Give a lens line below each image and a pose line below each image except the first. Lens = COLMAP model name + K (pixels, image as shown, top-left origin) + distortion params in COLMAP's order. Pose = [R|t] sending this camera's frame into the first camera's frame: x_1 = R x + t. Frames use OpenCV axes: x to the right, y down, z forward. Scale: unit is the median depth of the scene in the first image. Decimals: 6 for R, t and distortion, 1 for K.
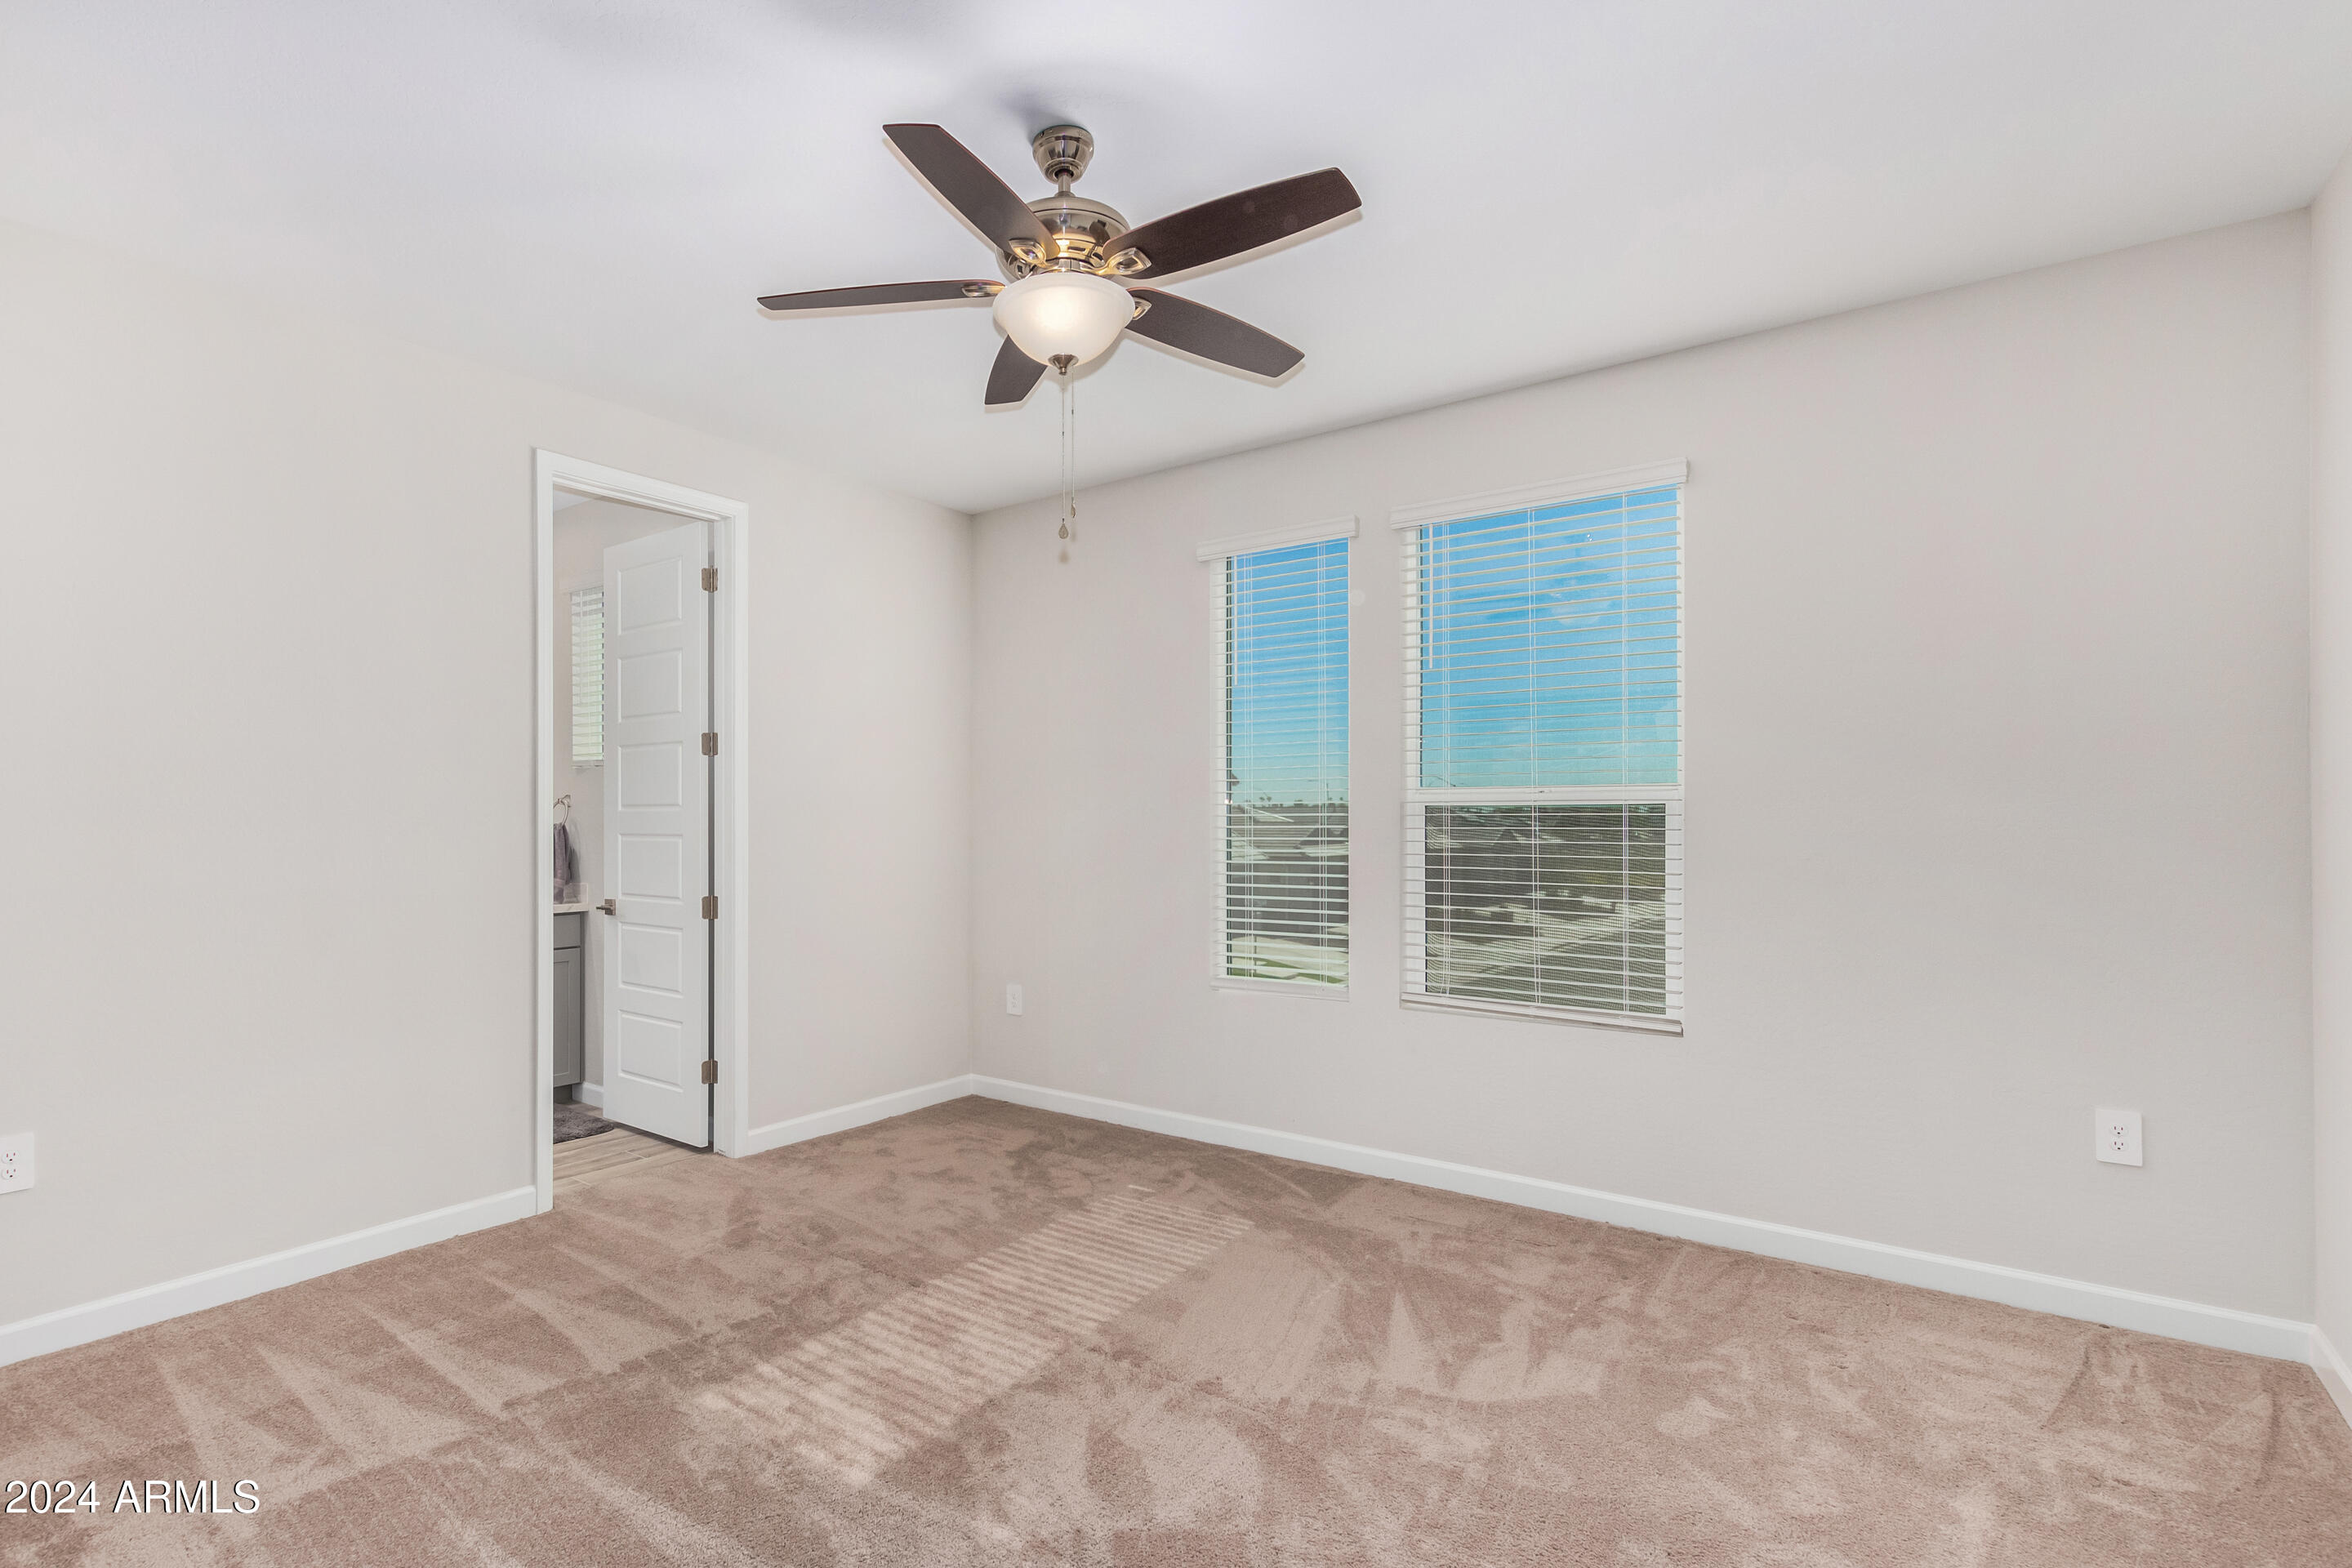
lens RADIAL K [[1112.4, 0, 1117.4], [0, 1112.4, 810.8], [0, 0, 1]] dist [0.004924, -0.000911]
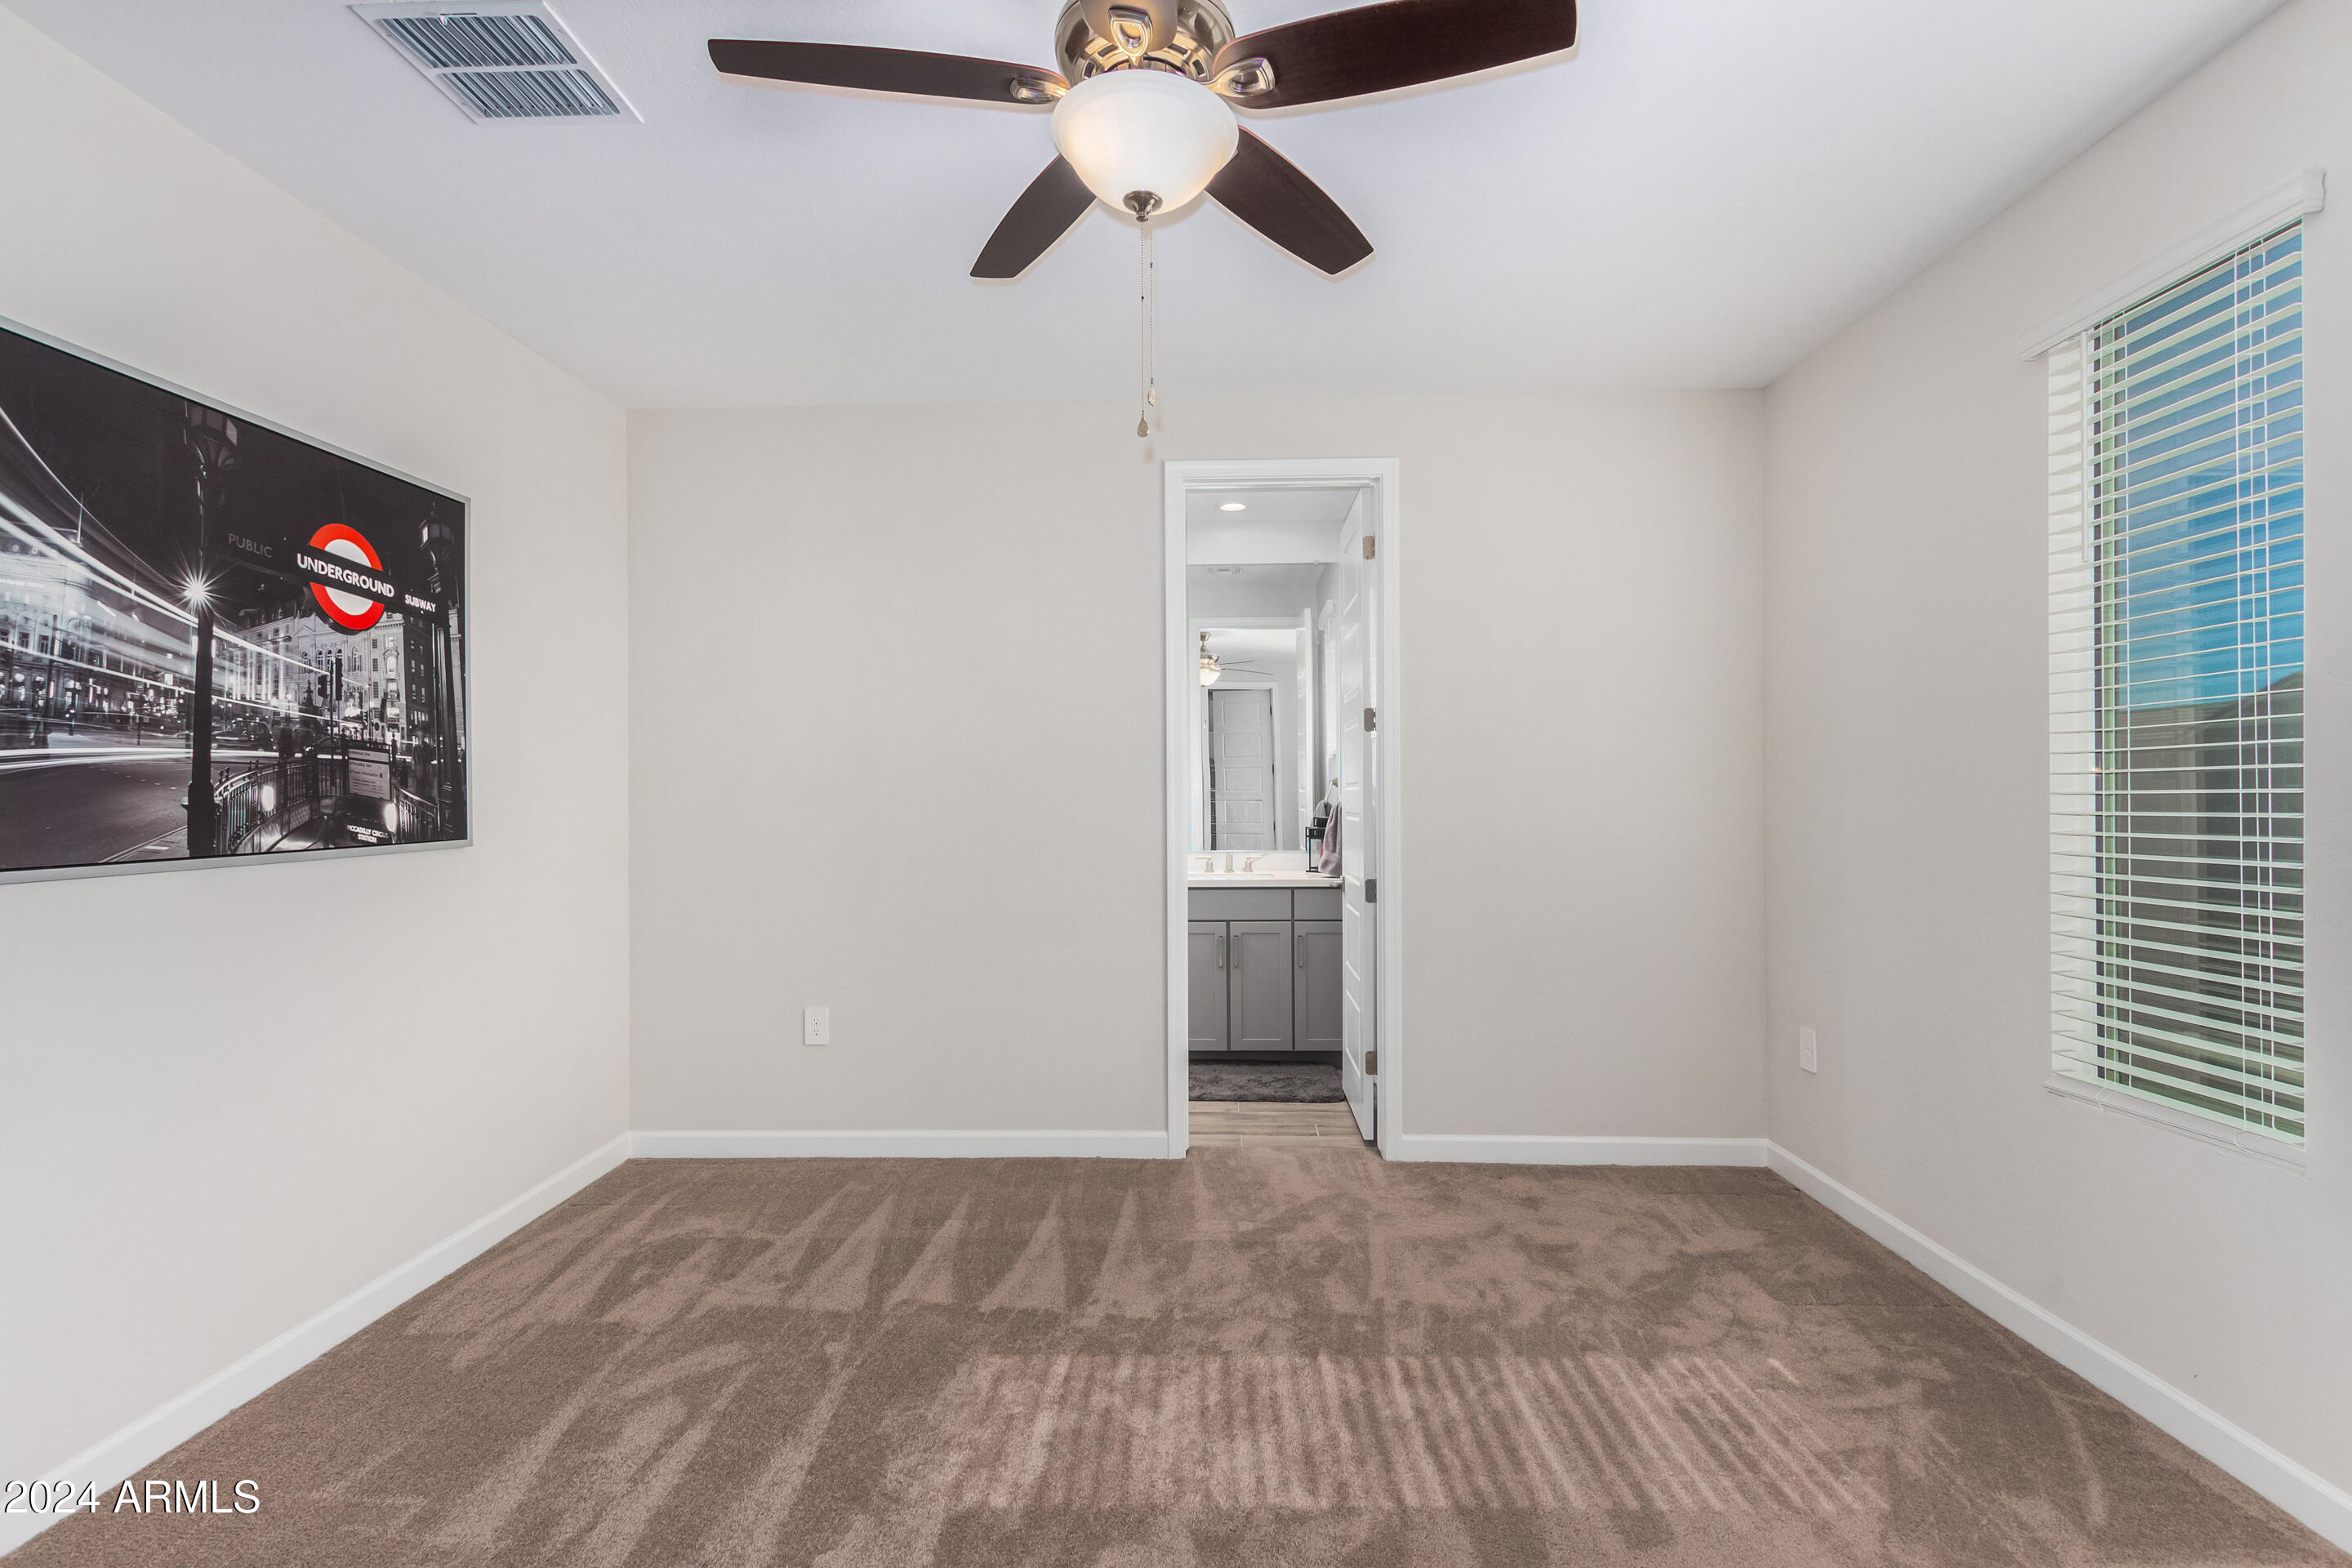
lens RADIAL K [[1112.4, 0, 1170.9], [0, 1112.4, 796.1], [0, 0, 1]] dist [0.004924, -0.000911]
pose [[0.574035, -0.001001, -0.818830, 0.384439], [0.009943, 0.999934, 0.005748, -0.002321], [0.818771, -0.011441, 0.574007, 0.379259]]
